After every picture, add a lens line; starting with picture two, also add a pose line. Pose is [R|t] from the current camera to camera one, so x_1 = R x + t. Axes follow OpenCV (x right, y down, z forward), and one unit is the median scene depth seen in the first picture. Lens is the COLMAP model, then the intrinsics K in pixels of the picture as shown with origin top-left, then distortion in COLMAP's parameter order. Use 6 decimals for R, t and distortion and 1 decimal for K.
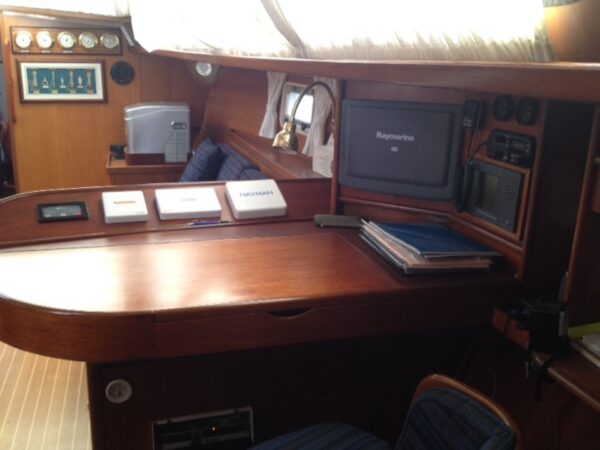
lens RADIAL K [[572.3, 0, 300.0], [0, 572.3, 225.0], [0, 0, 1]] dist [0.098863, -0.219842]
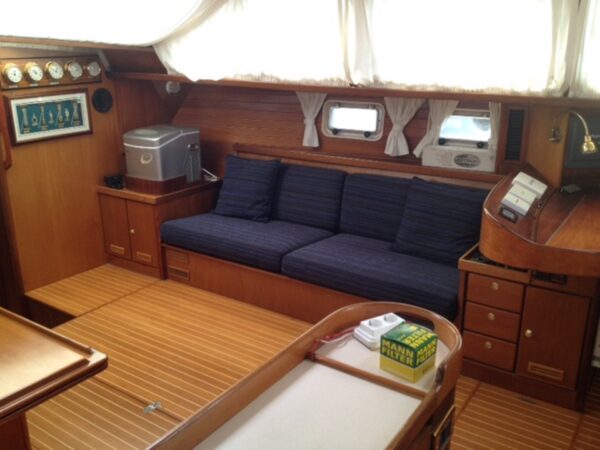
lens RADIAL K [[572.3, 0, 300.0], [0, 572.3, 225.0], [0, 0, 1]] dist [0.098863, -0.219842]
pose [[0.778968, -0.212653, 0.589905, -0.683355], [0.192116, 0.976436, 0.098303, -0.097825], [-0.596909, 0.036756, 0.801466, 0.052805]]
